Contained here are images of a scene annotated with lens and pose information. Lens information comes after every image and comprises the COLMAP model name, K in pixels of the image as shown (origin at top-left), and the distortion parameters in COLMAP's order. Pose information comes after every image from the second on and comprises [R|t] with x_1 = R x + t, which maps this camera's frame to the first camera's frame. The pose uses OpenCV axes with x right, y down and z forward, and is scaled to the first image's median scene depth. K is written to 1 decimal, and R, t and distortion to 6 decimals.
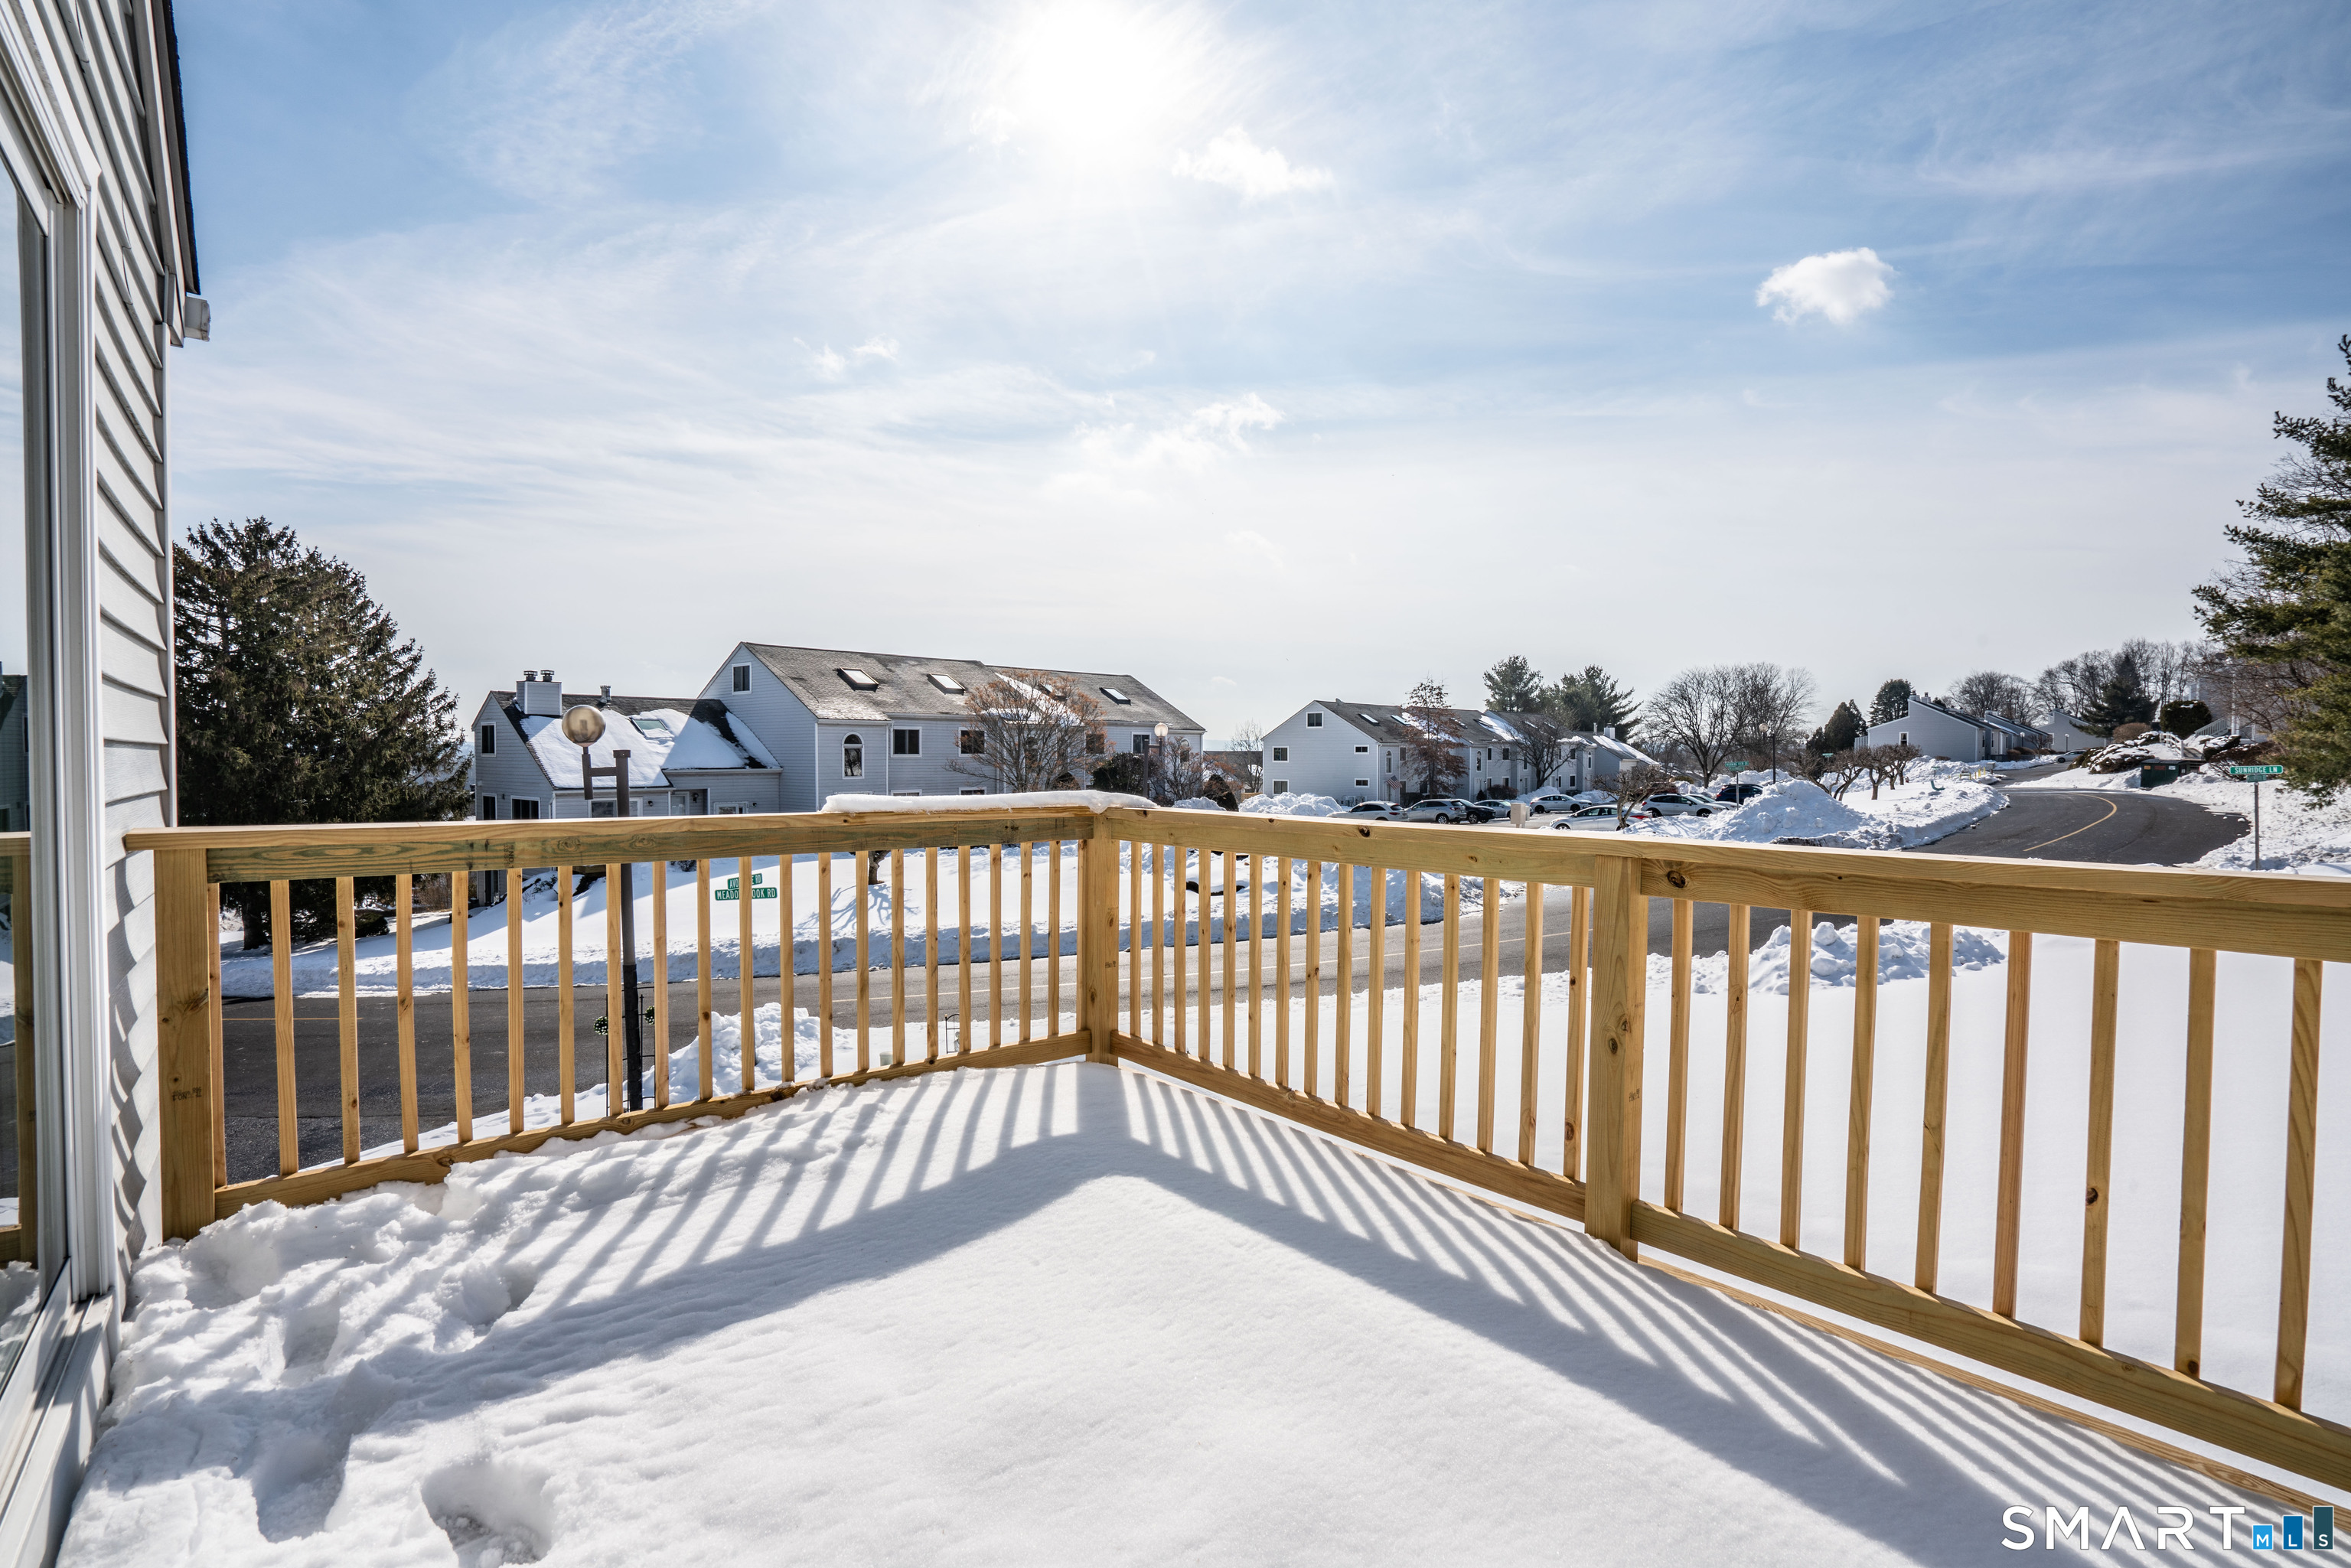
lens RADIAL K [[1080.7, 0, 1175.5], [0, 1080.7, 784.0], [0, 0, 1]] dist [-0.002737, -0.000113]
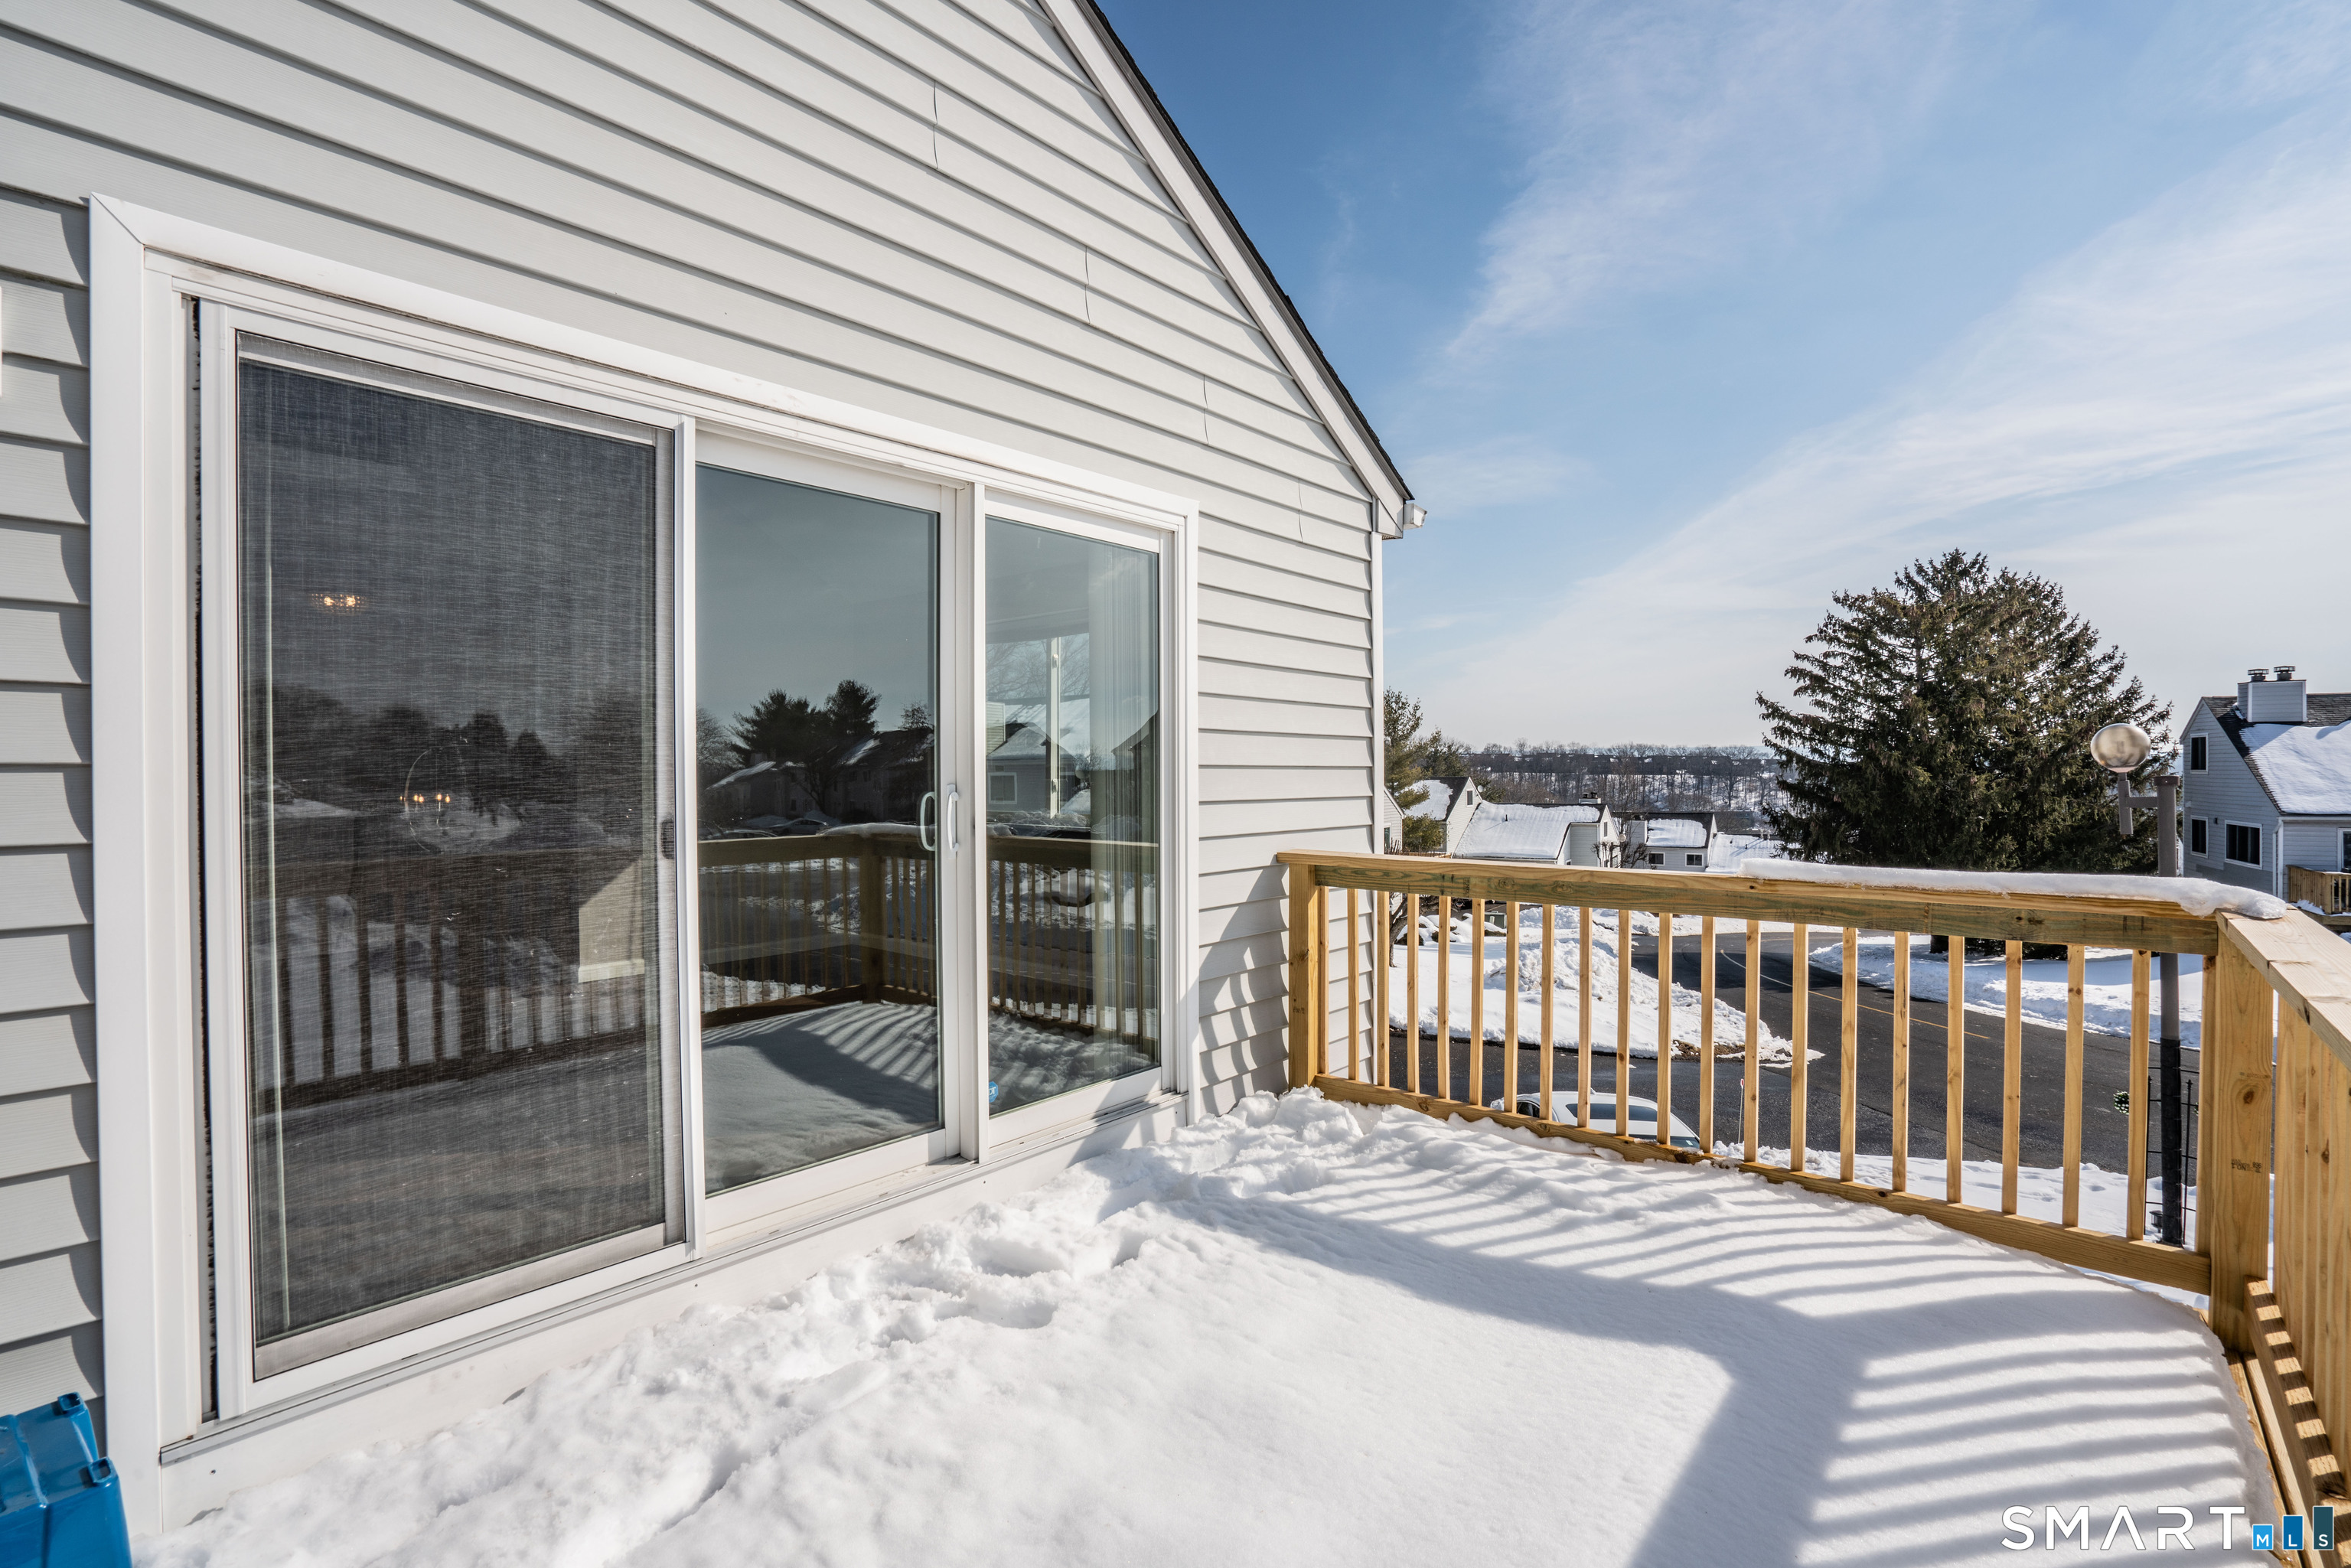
lens RADIAL K [[1109.2, 0, 1175.5], [0, 1109.2, 784.0], [0, 0, 1]] dist [-0.028676, 0.000209]
pose [[0.186375, 0.009665, -0.982431, 0.502252], [-0.020559, 0.999771, 0.005936, -0.047046], [0.982264, 0.019091, 0.186531, 0.334603]]
